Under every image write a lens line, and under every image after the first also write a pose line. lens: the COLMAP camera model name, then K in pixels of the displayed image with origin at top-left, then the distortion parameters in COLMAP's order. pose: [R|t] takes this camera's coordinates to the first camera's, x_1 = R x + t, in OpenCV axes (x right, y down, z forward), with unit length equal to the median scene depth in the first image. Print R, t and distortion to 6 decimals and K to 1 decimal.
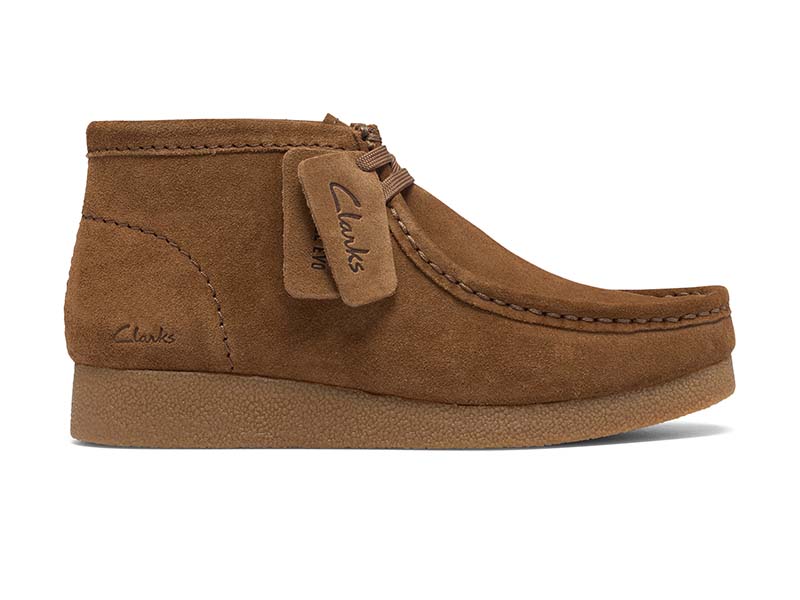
lens RADIAL K [[3636.6, 0, 395.2], [0, 3636.6, 304.5], [0, 0, 1]] dist [-2.845455, 0.000000]
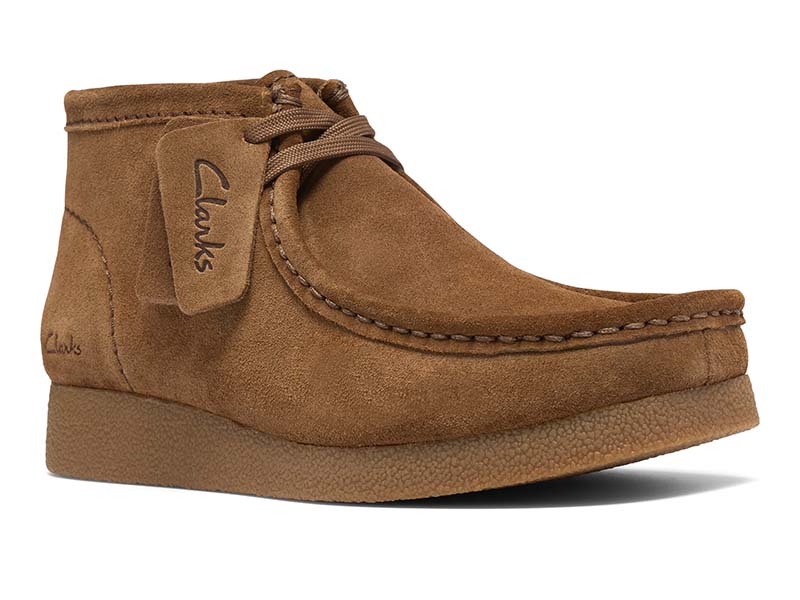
lens RADIAL K [[3636.6, 0, 404.5], [0, 3636.6, 293.0], [0, 0, 1]] dist [-2.845455, 0.000000]
pose [[0.749251, 0.008771, -0.662228, 0.541760], [-0.005279, 0.999960, 0.007272, -0.010143], [0.662265, -0.001953, 0.749268, 0.436111]]
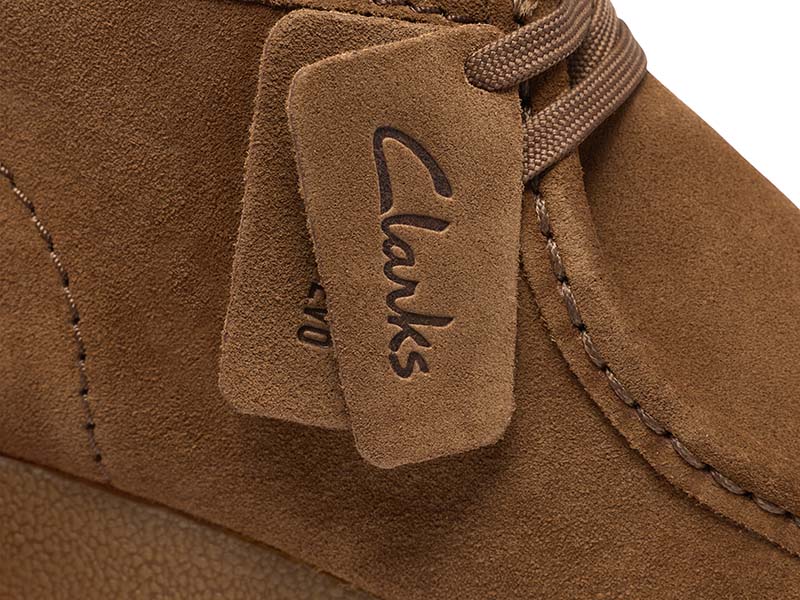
lens RADIAL K [[2289.5, 0, 397.7], [0, 2289.5, 297.0], [0, 0, 1]] dist [-0.078247, 0.000000]
pose [[0.970216, 0.192123, -0.147548, 0.022282], [-0.117801, 0.906413, 0.405632, -0.113600], [0.211671, -0.376169, 0.902049, 0.781160]]
